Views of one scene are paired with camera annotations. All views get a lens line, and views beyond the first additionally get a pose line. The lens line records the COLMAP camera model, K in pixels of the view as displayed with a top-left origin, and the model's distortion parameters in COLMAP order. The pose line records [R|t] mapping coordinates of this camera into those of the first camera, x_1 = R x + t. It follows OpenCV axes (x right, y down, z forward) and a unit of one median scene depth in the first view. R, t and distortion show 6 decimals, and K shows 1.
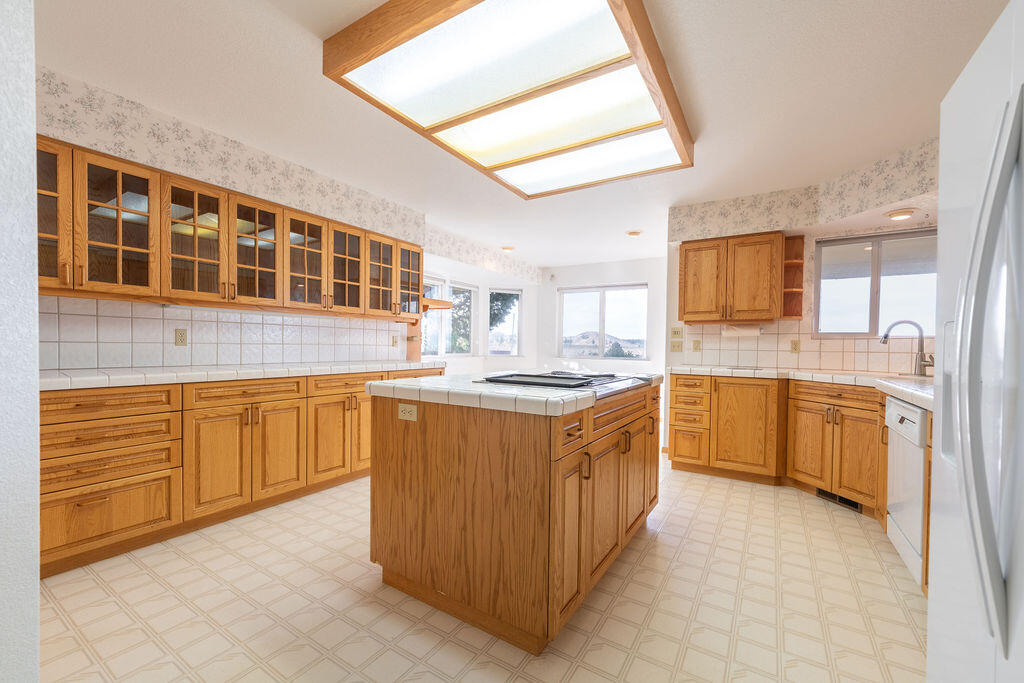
lens RADIAL K [[412.3, 0, 503.7], [0, 412.3, 354.1], [0, 0, 1]] dist [-0.001660, -0.001113]
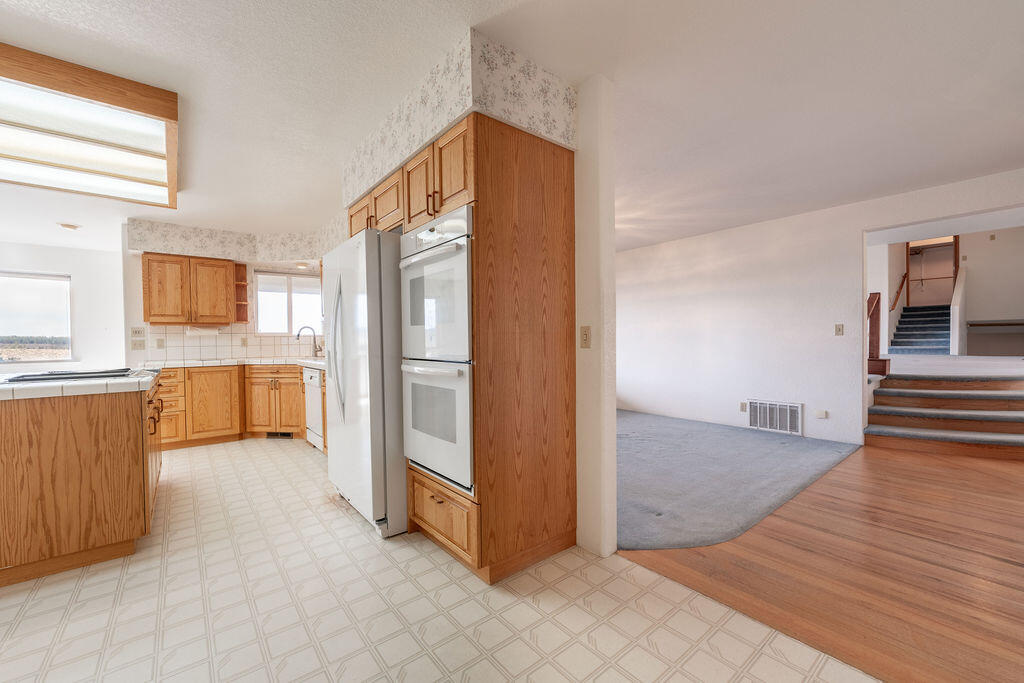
lens RADIAL K [[412.3, 0, 517.3], [0, 412.3, 343.3], [0, 0, 1]] dist [-0.001660, -0.001113]
pose [[0.299270, -0.025568, 0.953826, -0.410591], [0.039242, 0.999125, 0.014470, 0.000919], [-0.953361, 0.033100, 0.300012, -0.362745]]
